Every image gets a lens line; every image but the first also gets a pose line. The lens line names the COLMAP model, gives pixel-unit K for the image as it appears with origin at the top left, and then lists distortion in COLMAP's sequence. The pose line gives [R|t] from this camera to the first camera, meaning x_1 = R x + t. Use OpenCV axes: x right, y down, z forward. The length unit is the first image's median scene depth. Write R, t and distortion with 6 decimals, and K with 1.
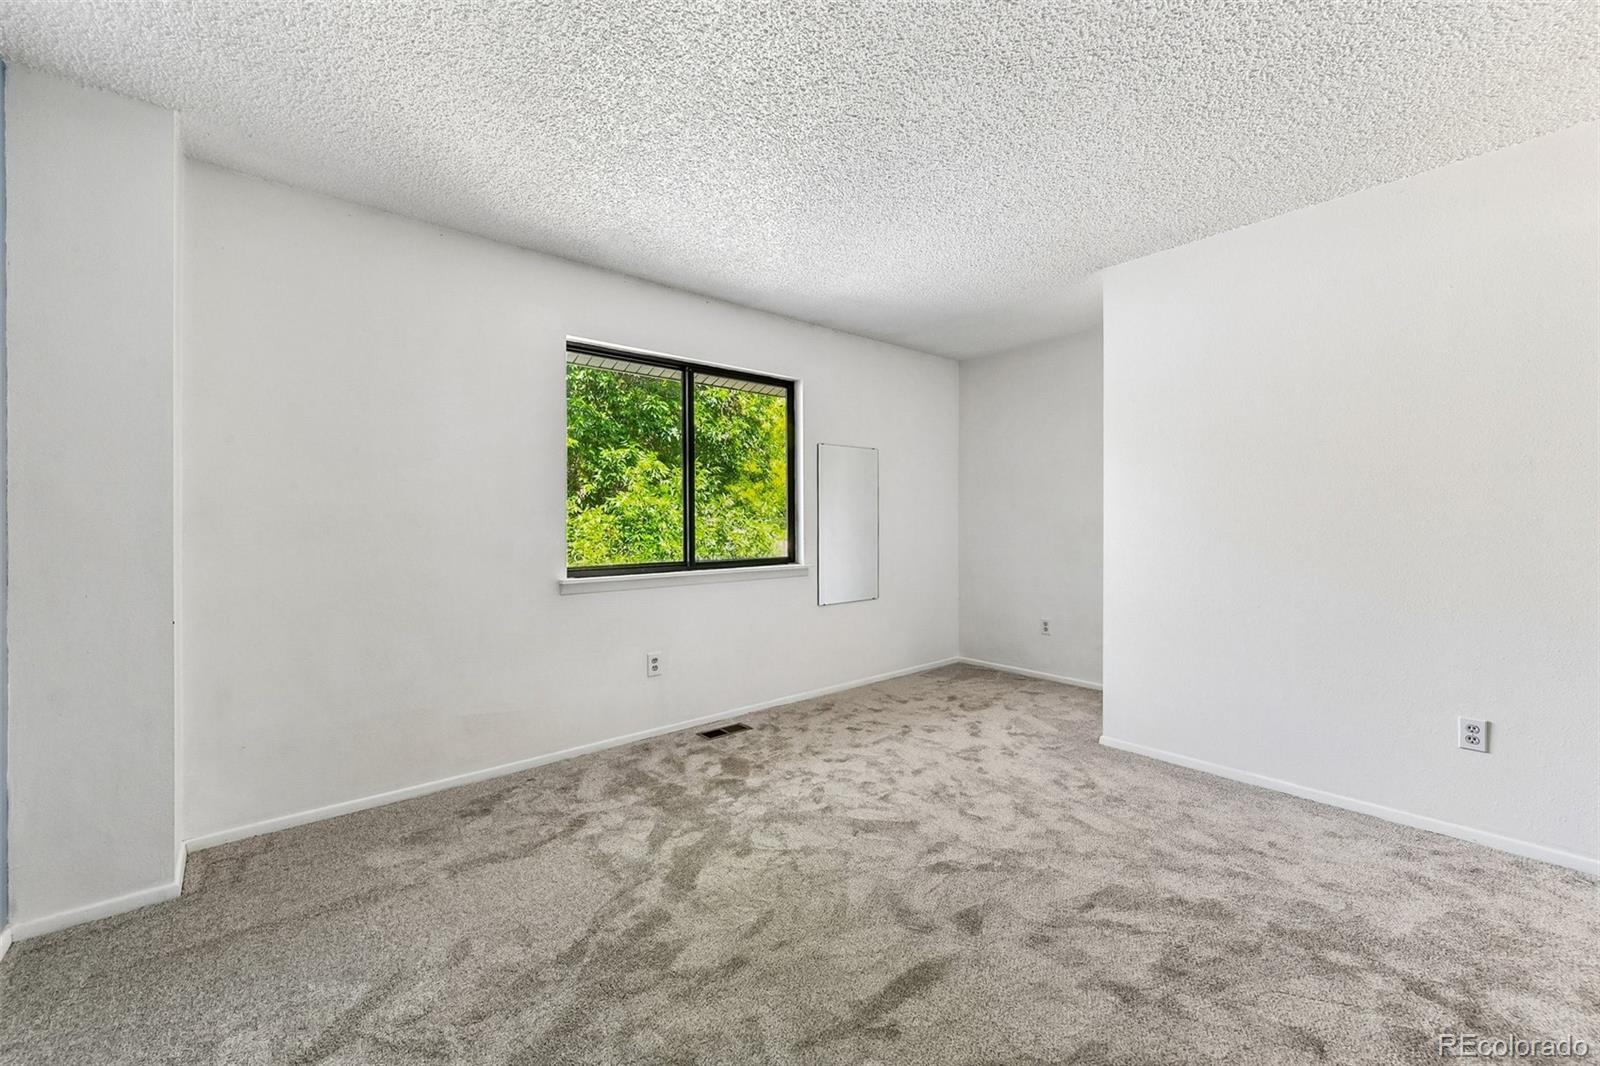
lens RADIAL K [[629.2, 0, 810.2], [0, 629.2, 522.2], [0, 0, 1]] dist [0.000129, -0.000753]
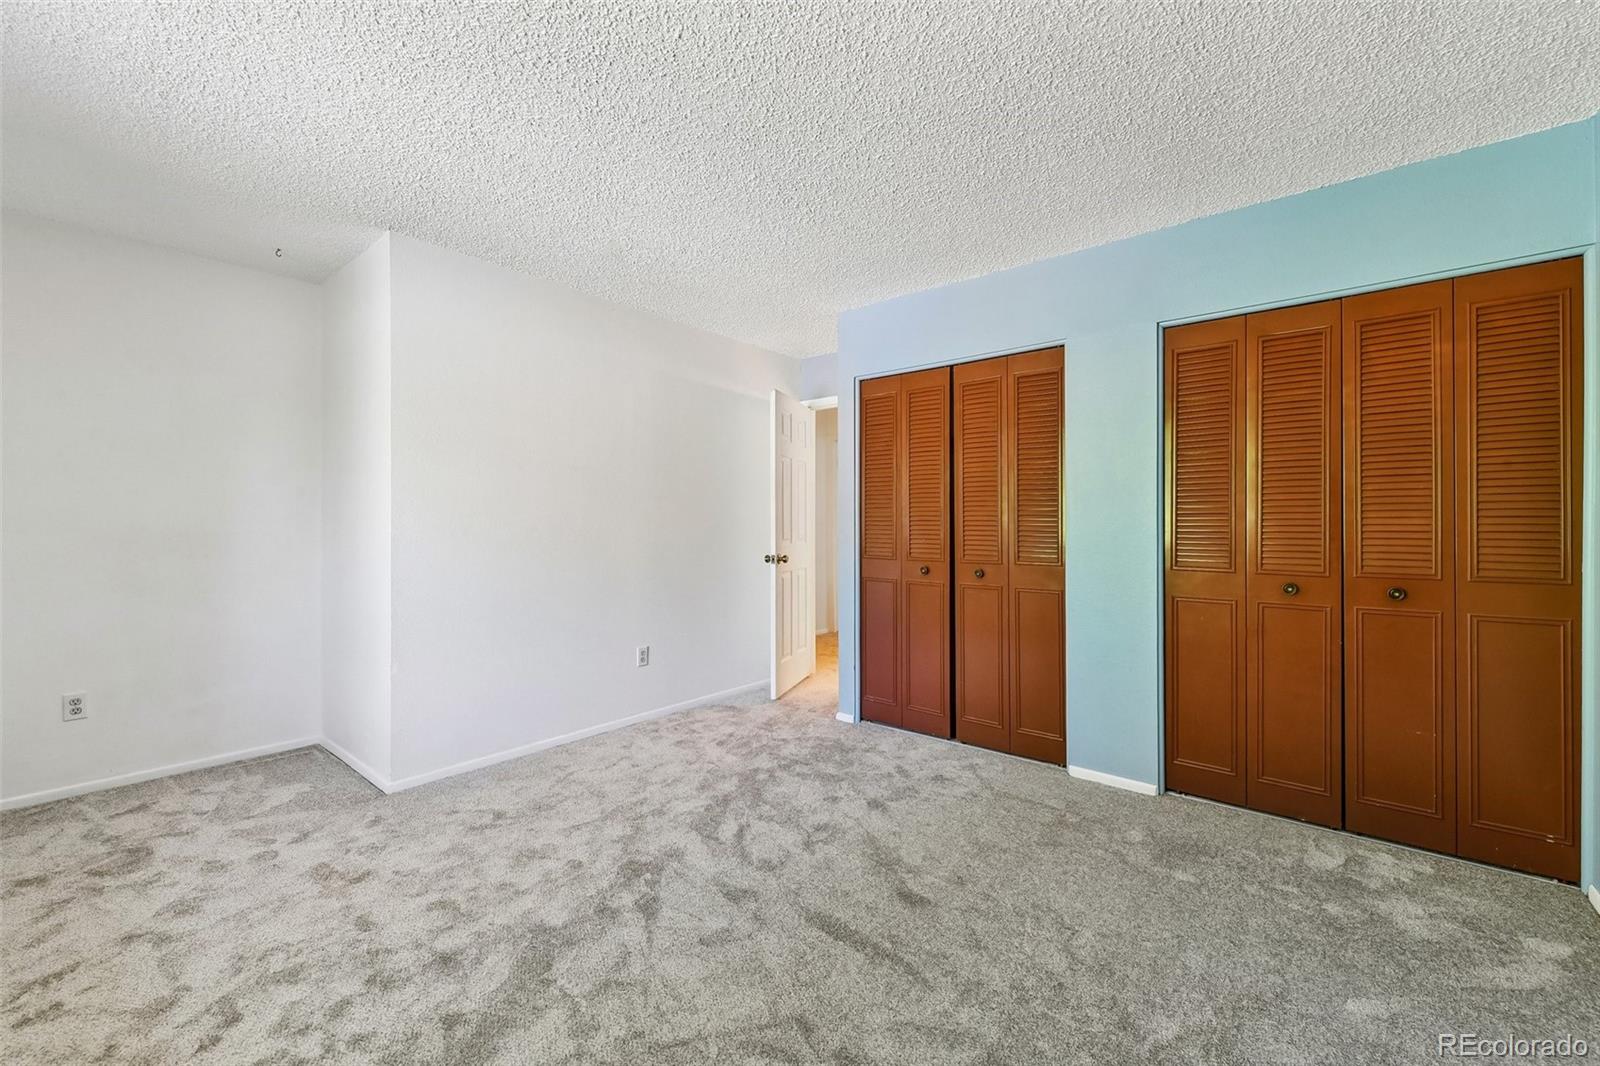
lens RADIAL K [[629.2, 0, 810.2], [0, 629.2, 522.2], [0, 0, 1]] dist [0.000129, -0.000753]
pose [[-0.165672, 0.009781, 0.986132, -0.540582], [0.003260, 0.999951, -0.009370, -0.000513], [-0.986176, 0.001662, -0.165695, 0.680634]]
